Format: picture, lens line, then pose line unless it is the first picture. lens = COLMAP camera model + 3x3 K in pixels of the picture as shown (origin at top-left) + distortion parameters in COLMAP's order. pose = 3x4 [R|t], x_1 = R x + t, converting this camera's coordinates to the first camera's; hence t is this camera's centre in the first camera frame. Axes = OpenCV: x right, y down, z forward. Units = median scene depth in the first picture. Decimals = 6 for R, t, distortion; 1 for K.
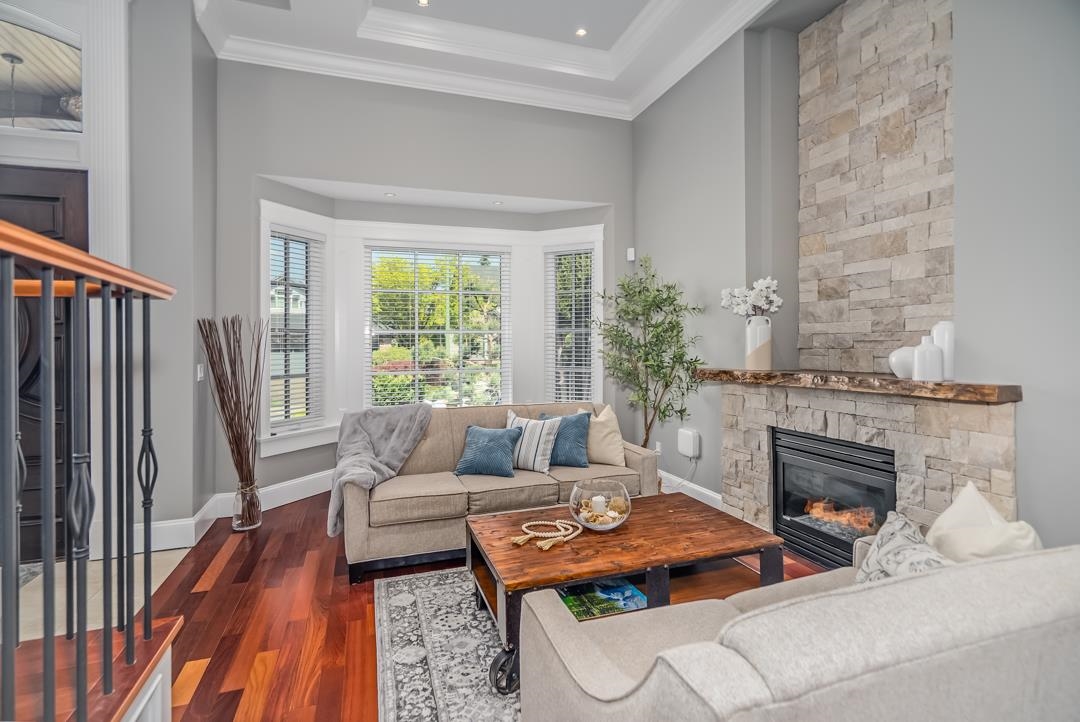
lens RADIAL K [[505.1, 0, 531.1], [0, 505.1, 345.8], [0, 0, 1]] dist [-0.000563, 0.000043]
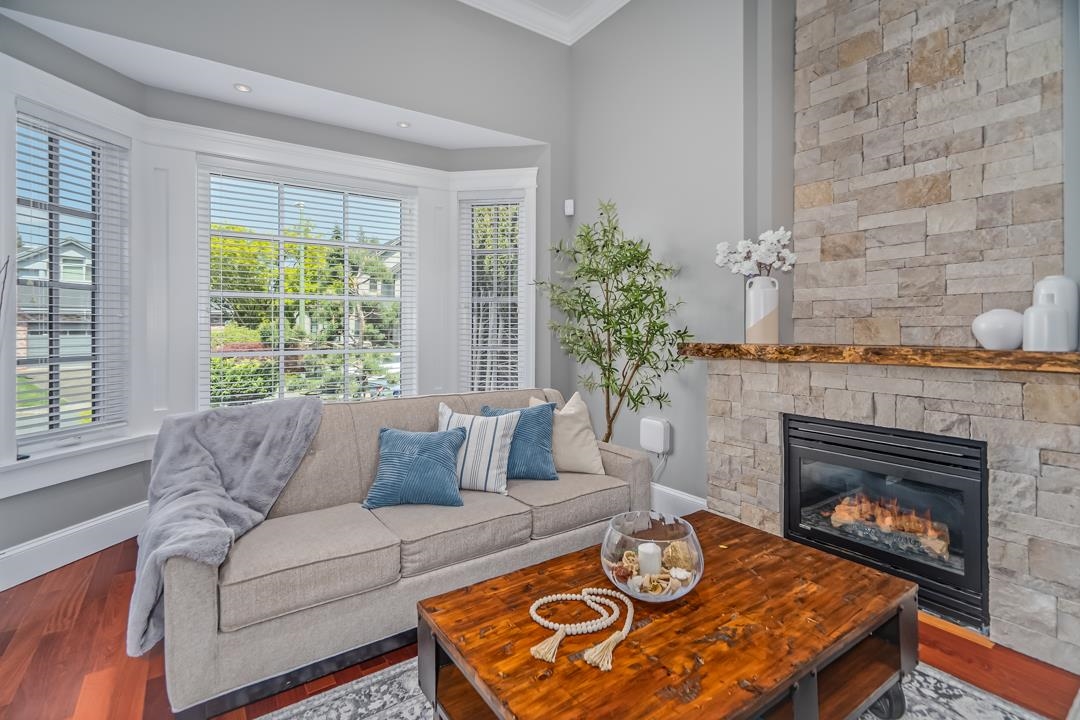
lens RADIAL K [[506.8, 0, 534.4], [0, 506.8, 330.7], [0, 0, 1]] dist [0.001259, 0.000113]
pose [[0.960393, 0.006195, 0.278580, -0.130054], [-0.006411, 0.999979, -0.000135, 0.030704], [-0.278575, -0.001656, 0.960413, 0.336809]]
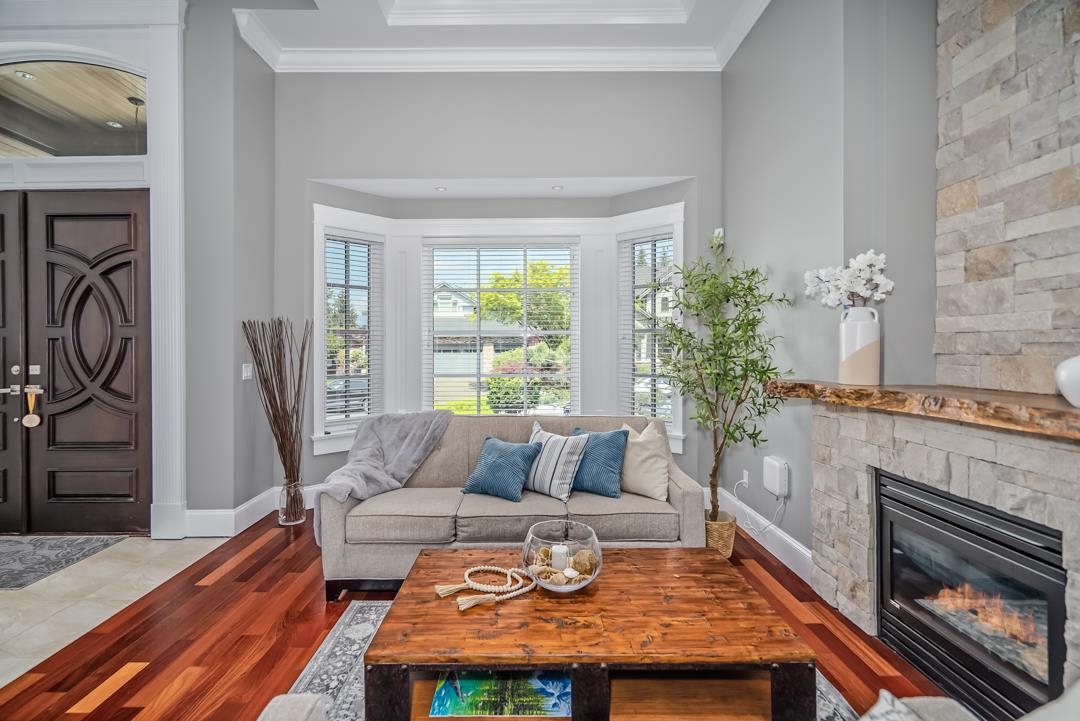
lens RADIAL K [[507.3, 0, 522.6], [0, 507.3, 348.3], [0, 0, 1]] dist [0.001303, 0.000002]
pose [[0.947979, 0.005430, -0.318286, 0.241050], [-0.004947, 0.999985, 0.002326, -0.001144], [0.318294, -0.000630, 0.947992, 0.190864]]
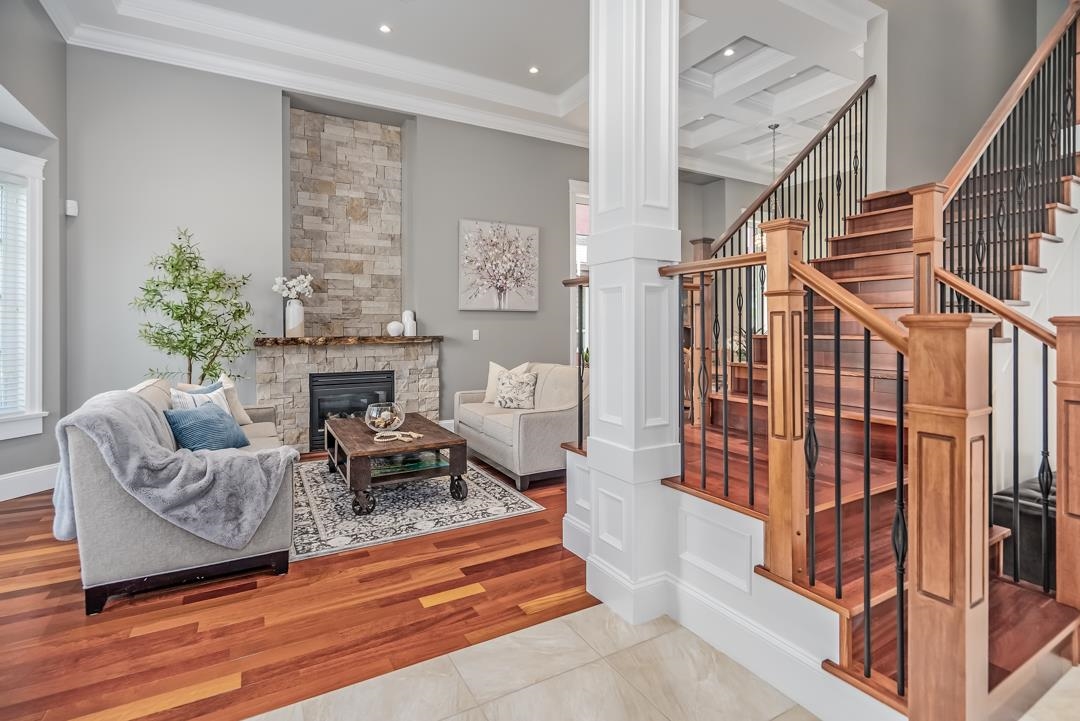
lens RADIAL K [[510.0, 0, 536.4], [0, 510.0, 329.8], [0, 0, 1]] dist [0.000796, -0.000053]
pose [[-0.190141, 0.002307, 0.981754, -1.144744], [0.002542, 0.999995, -0.001858, 0.032601], [-0.981754, 0.002142, -0.190145, 0.627787]]
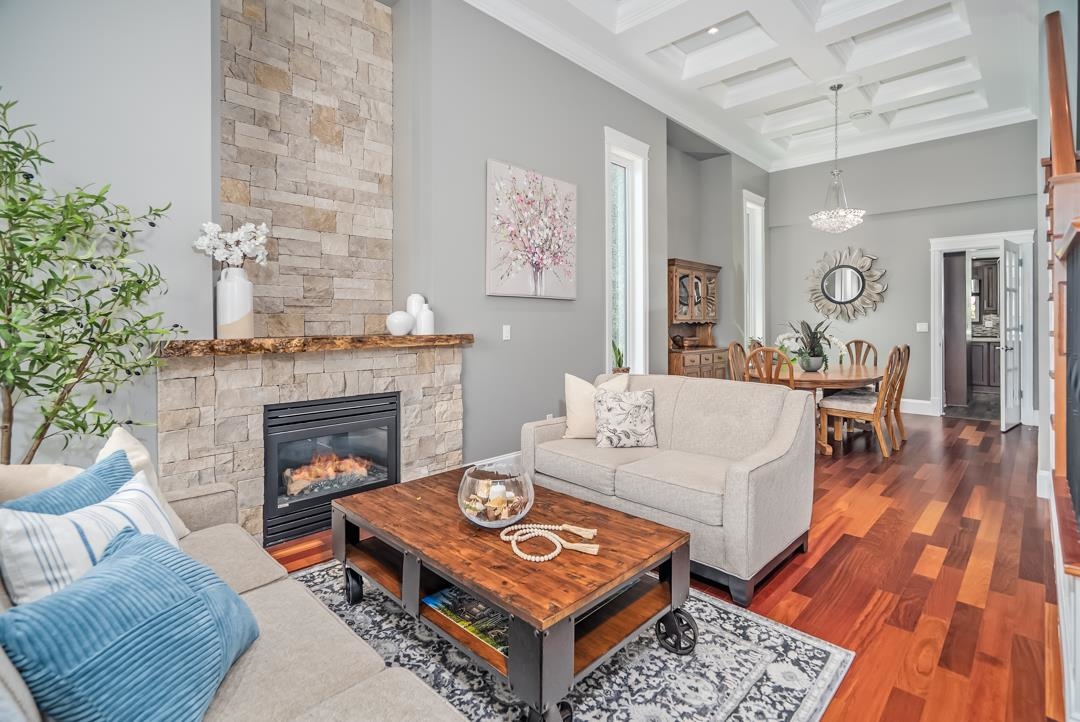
lens RADIAL K [[511.5, 0, 537.7], [0, 511.5, 324.0], [0, 0, 1]] dist [0.003074, 0.000587]
pose [[-0.455752, 0.007474, 0.890076, -0.468497], [0.004647, 0.999971, -0.006017, 0.034057], [-0.890095, 0.001394, -0.455773, 0.984209]]
